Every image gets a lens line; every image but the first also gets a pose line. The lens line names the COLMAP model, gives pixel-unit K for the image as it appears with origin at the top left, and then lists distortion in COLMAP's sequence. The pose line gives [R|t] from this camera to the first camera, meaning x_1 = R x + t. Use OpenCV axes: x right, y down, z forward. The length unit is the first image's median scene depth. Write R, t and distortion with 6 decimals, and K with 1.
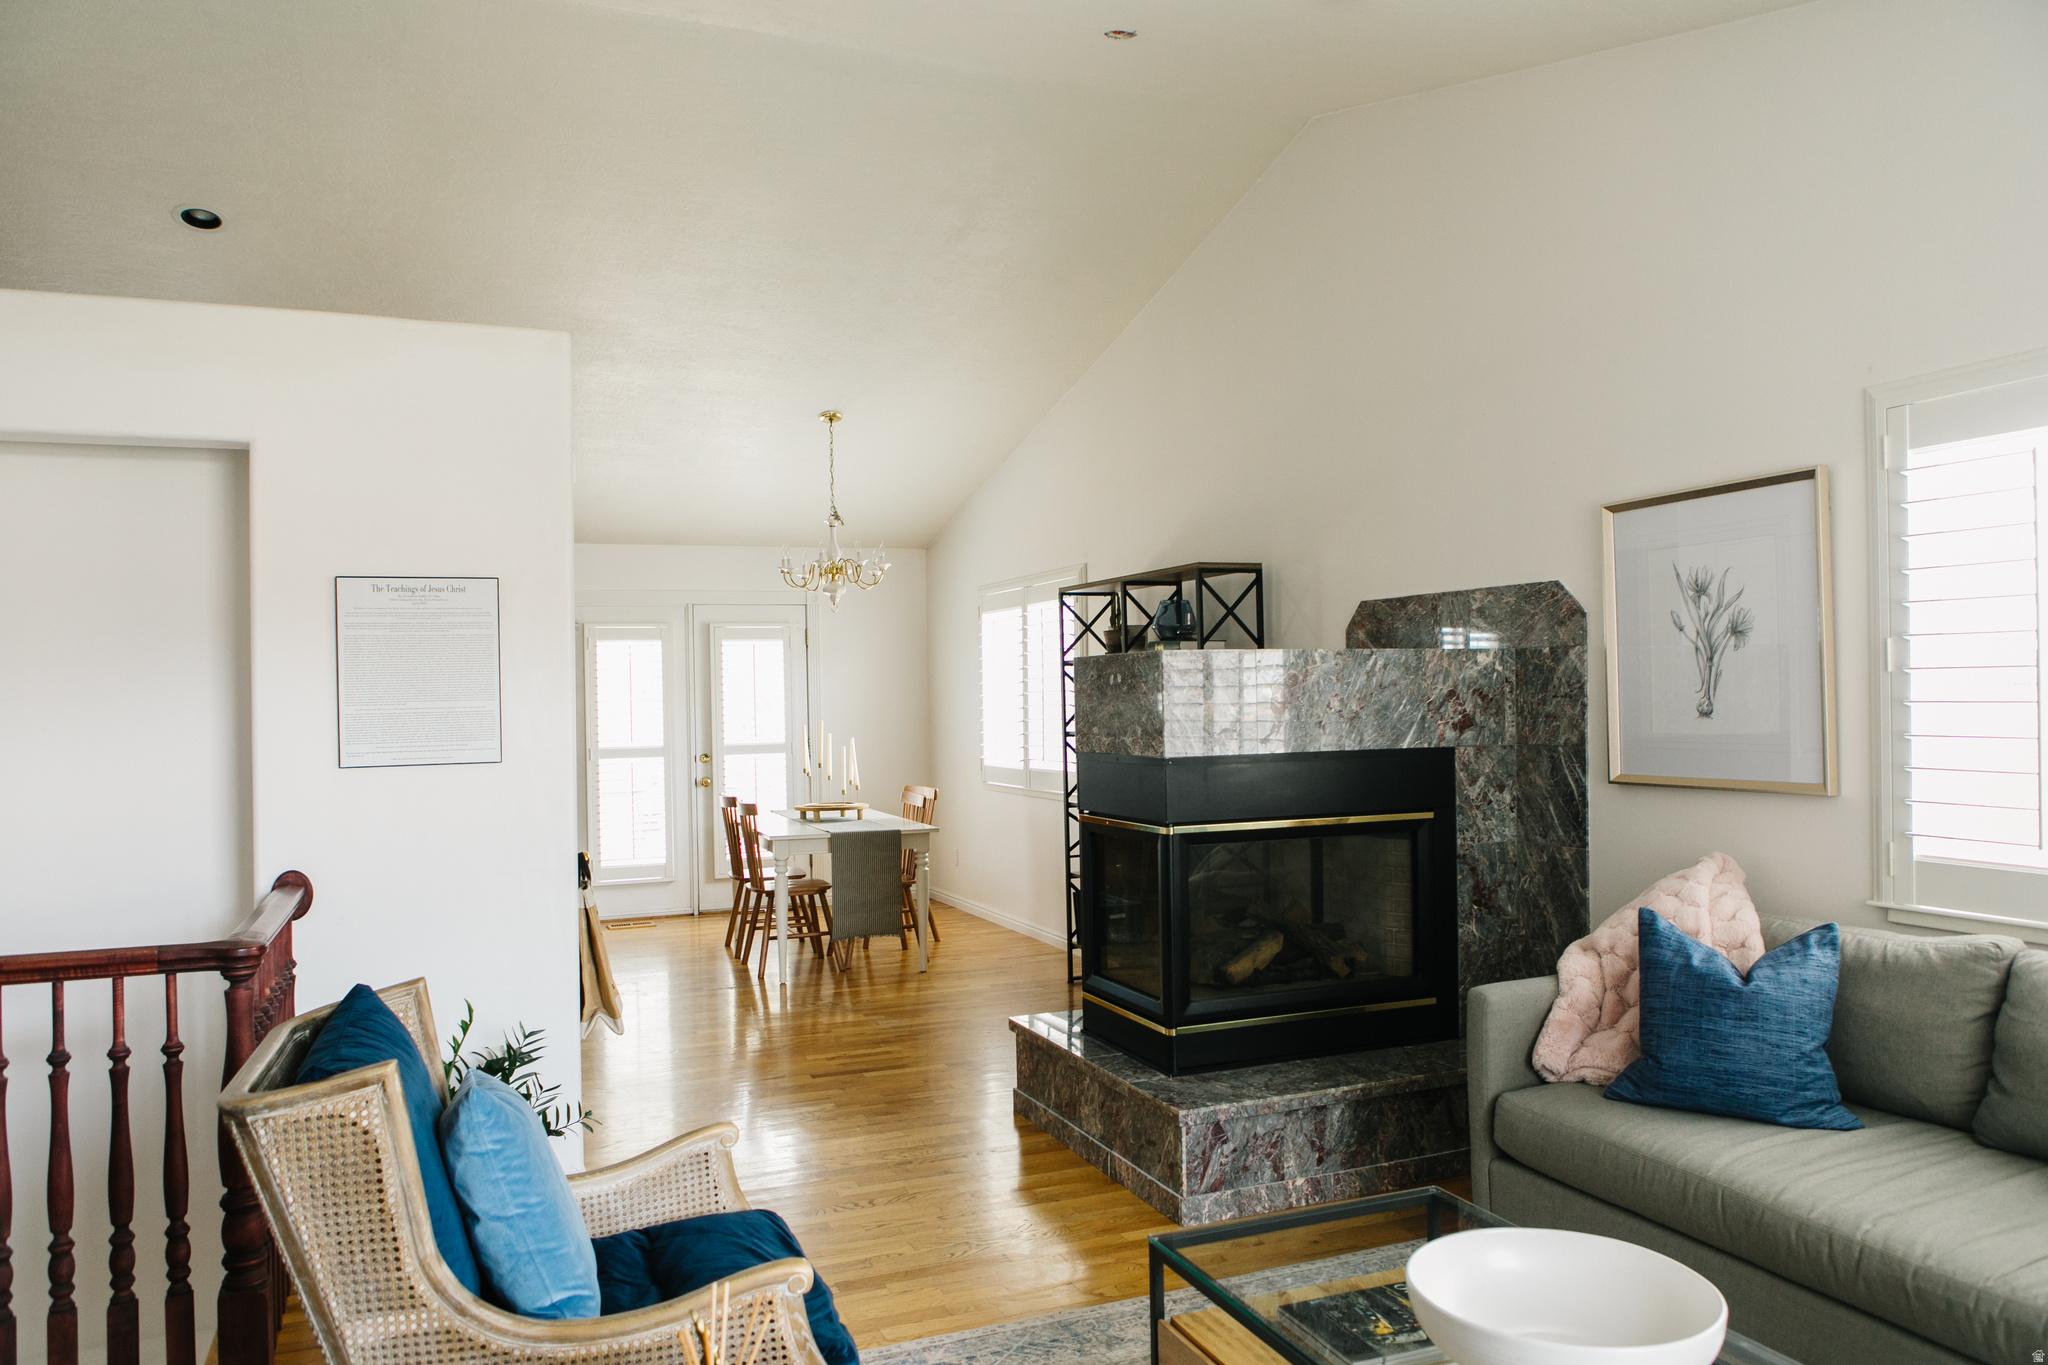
lens RADIAL K [[1406.6, 0, 1031.5], [0, 1406.6, 682.6], [0, 0, 1]] dist [-0.015794, 0.001507]
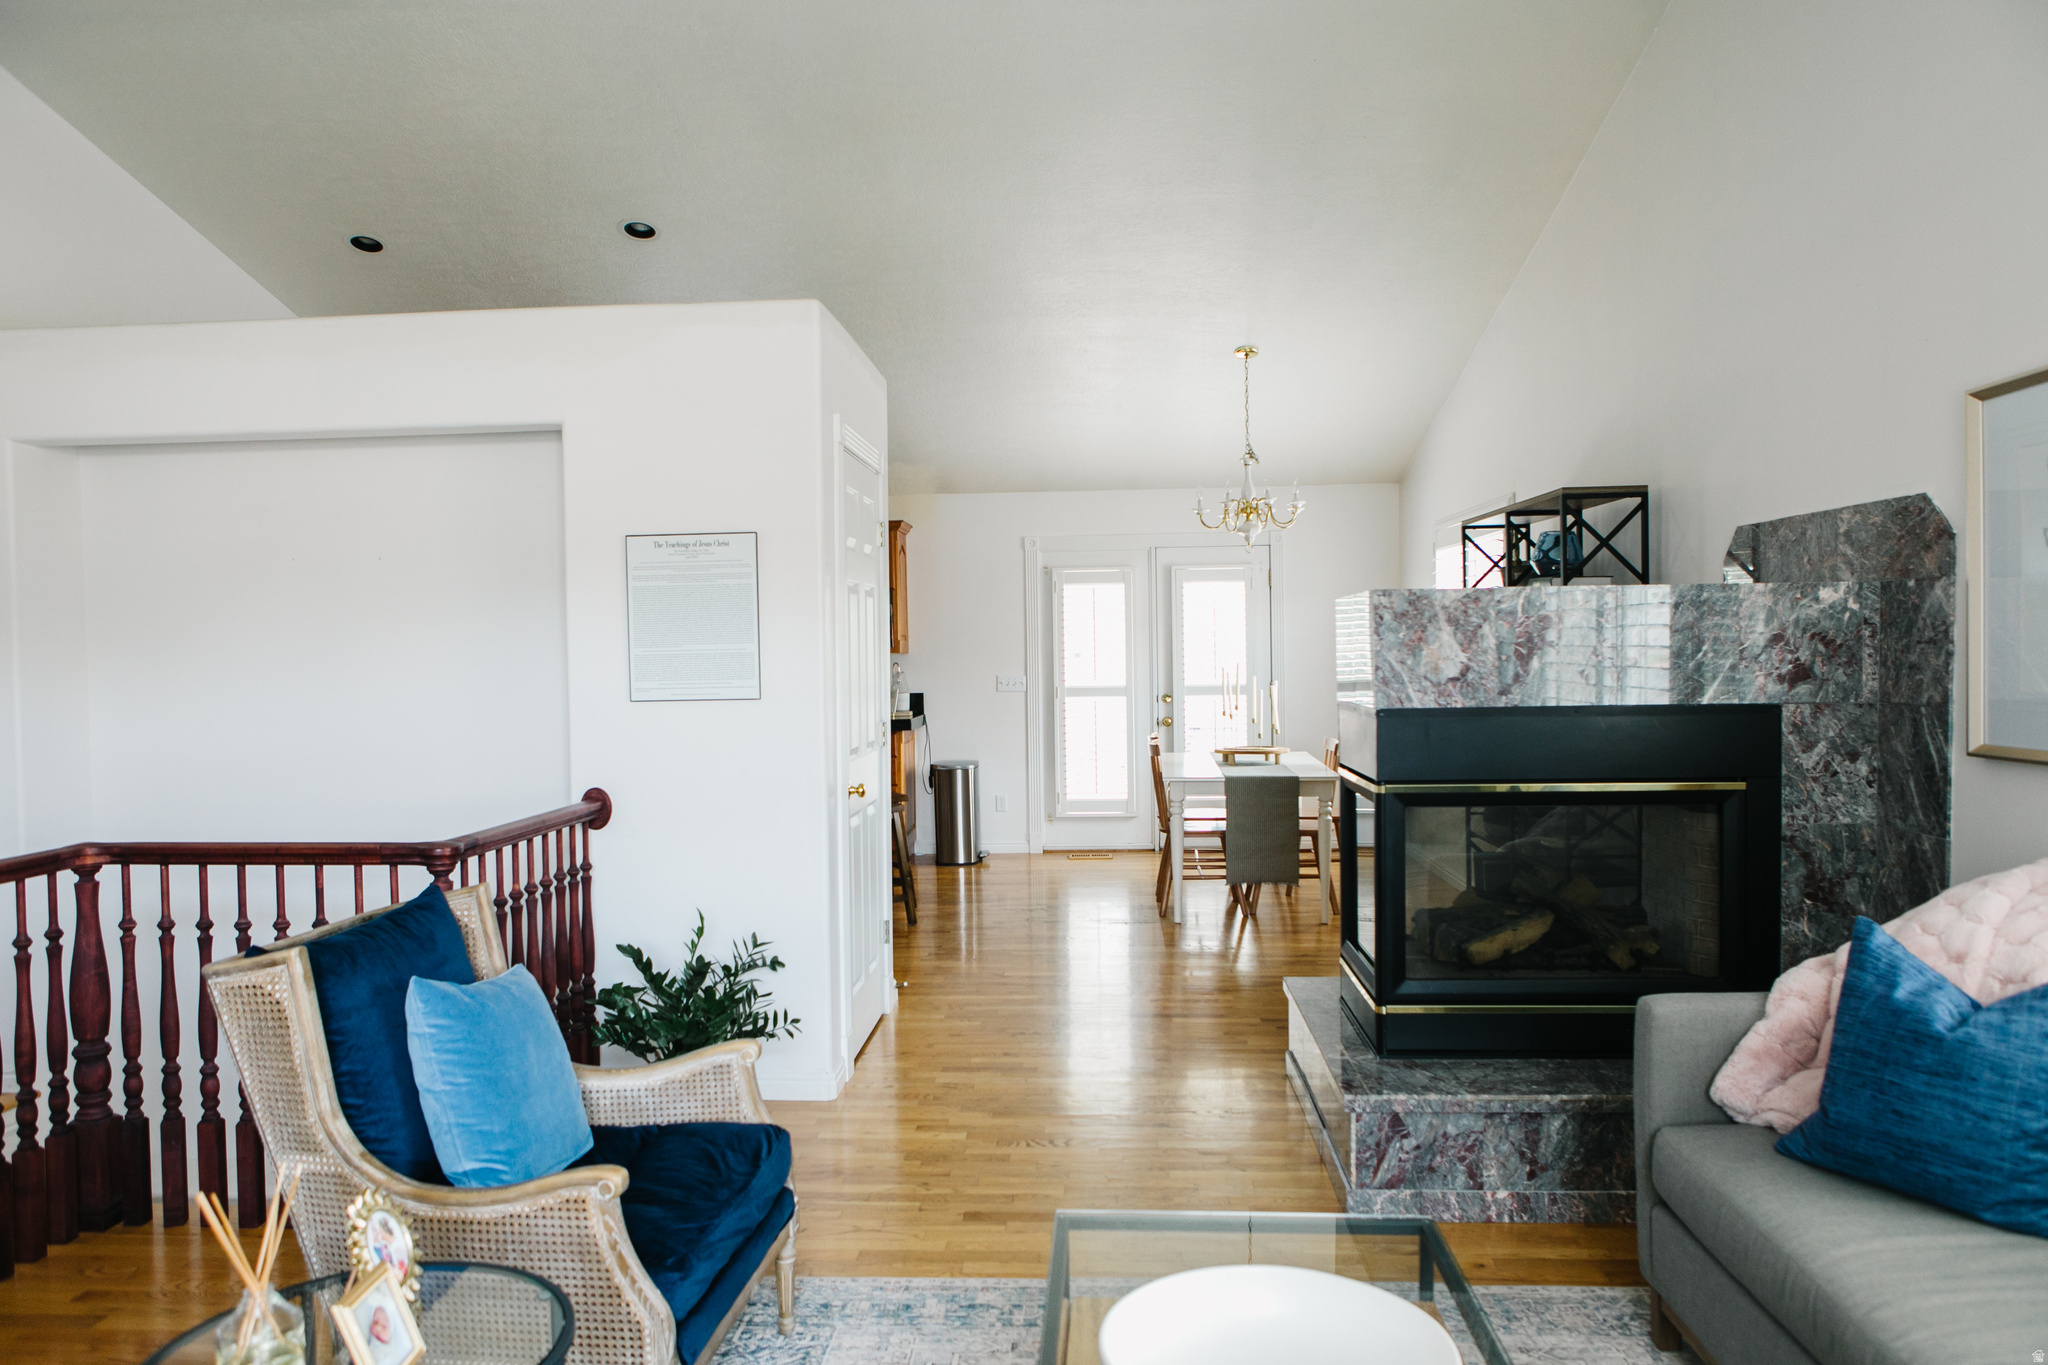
lens RADIAL K [[1406.6, 0, 1033.0], [0, 1406.6, 682.5], [0, 0, 1]] dist [-0.015794, 0.001507]
pose [[0.901480, 0.015253, -0.432552, 0.298963], [0.003322, 0.999106, 0.042155, -0.002464], [0.432808, -0.039439, 0.900623, 0.094742]]
